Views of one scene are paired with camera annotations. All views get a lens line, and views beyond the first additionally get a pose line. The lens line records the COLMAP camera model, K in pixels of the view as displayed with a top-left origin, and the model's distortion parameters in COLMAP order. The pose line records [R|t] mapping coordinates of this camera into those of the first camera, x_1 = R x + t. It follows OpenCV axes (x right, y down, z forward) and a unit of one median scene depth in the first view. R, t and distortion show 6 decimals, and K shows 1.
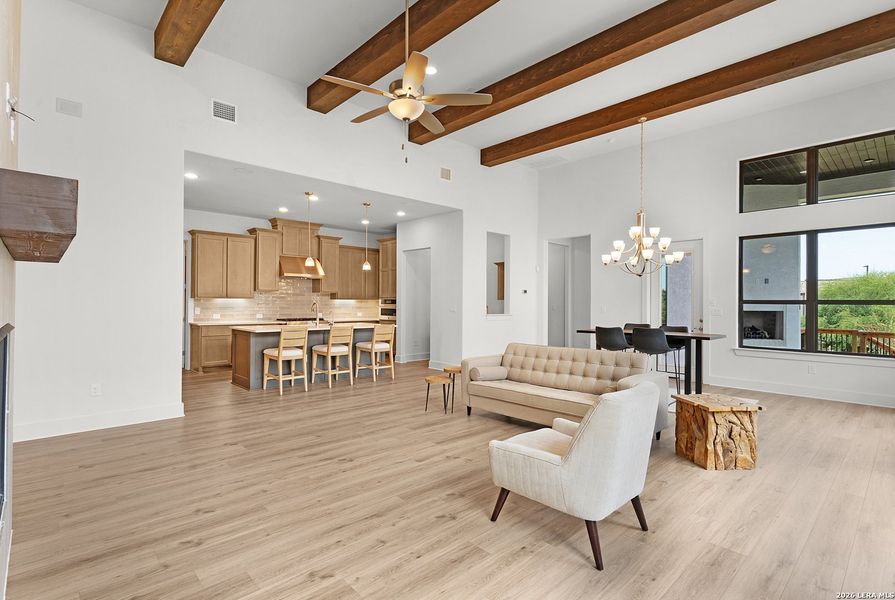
lens RADIAL K [[438.4, 0, 445.1], [0, 438.4, 299.8], [0, 0, 1]] dist [0.000706, 0.000150]
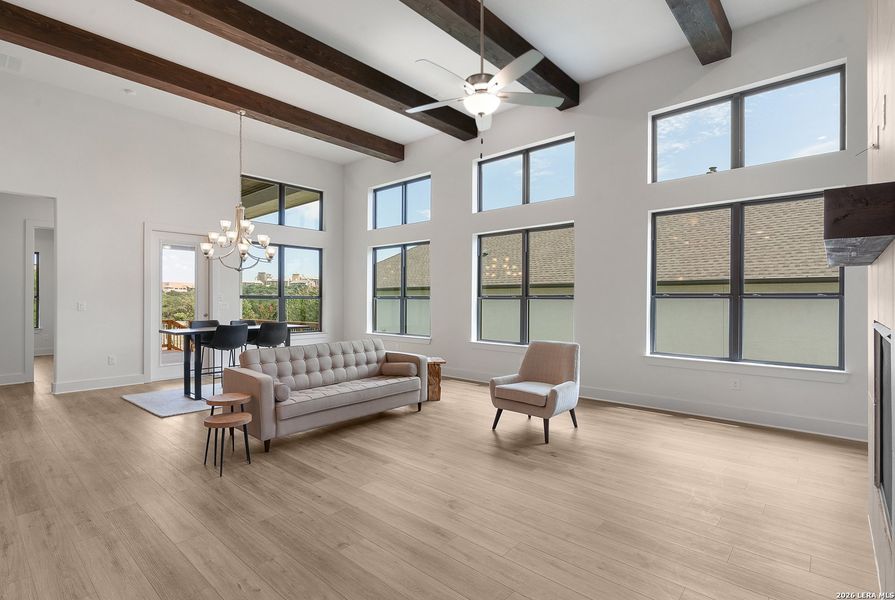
lens RADIAL K [[438.4, 0, 445.1], [0, 438.4, 299.8], [0, 0, 1]] dist [0.000706, 0.000150]
pose [[-0.089812, -0.006915, 0.995935, -0.789090], [-0.008809, 0.999942, 0.006148, 0.000689], [-0.995920, -0.008221, -0.089868, 0.863087]]
